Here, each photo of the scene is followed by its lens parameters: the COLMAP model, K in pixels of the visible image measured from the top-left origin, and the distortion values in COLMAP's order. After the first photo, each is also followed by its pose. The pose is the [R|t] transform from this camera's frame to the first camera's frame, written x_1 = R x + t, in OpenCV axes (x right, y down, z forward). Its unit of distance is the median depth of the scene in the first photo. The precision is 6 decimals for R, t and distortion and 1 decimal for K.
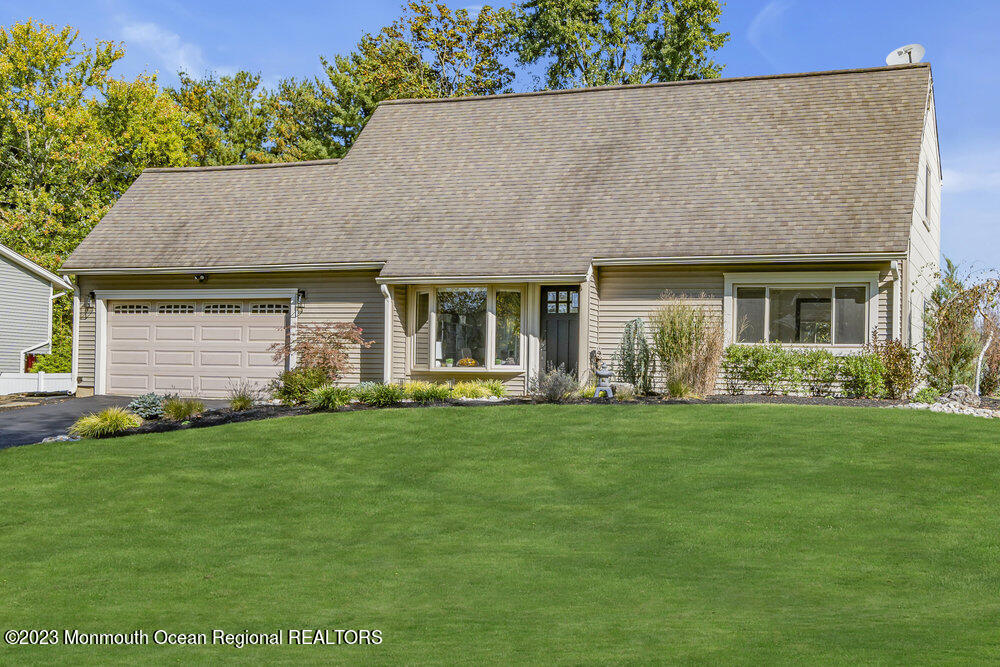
lens RADIAL K [[1190.4, 0, 585.1], [0, 1190.4, 384.0], [0, 0, 1]] dist [0.007648, -0.006007]
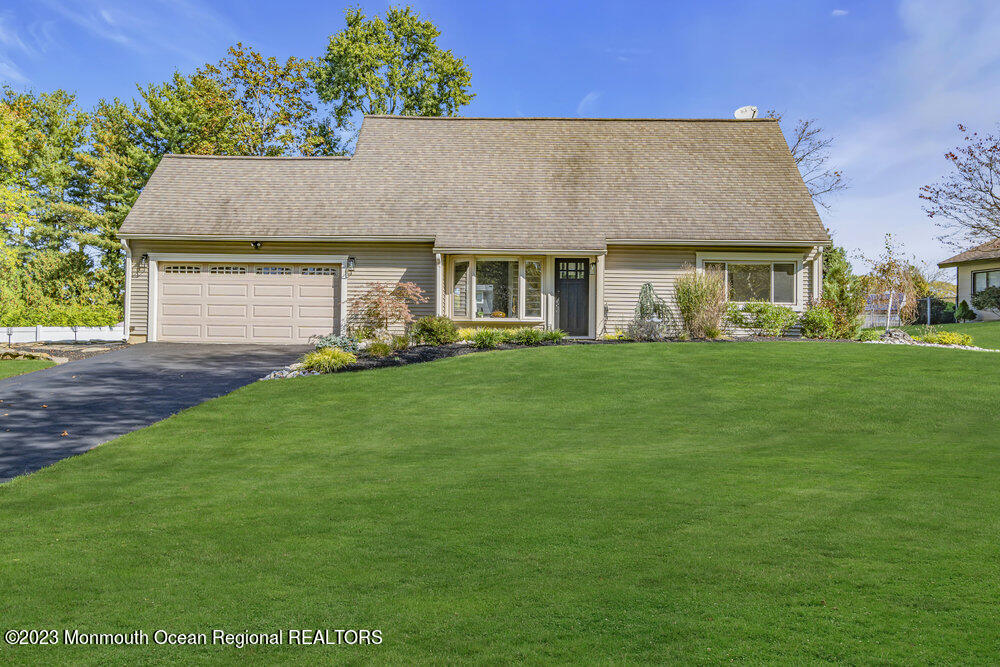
lens RADIAL K [[810.0, 0, 500.0], [0, 810.0, 333.5], [0, 0, 1]] dist [0.006880, -0.006519]
pose [[0.947464, -0.000525, 0.319863, -0.375406], [0.003861, 0.999945, -0.009795, 0.011313], [-0.319841, 0.010515, 0.947413, 0.144737]]
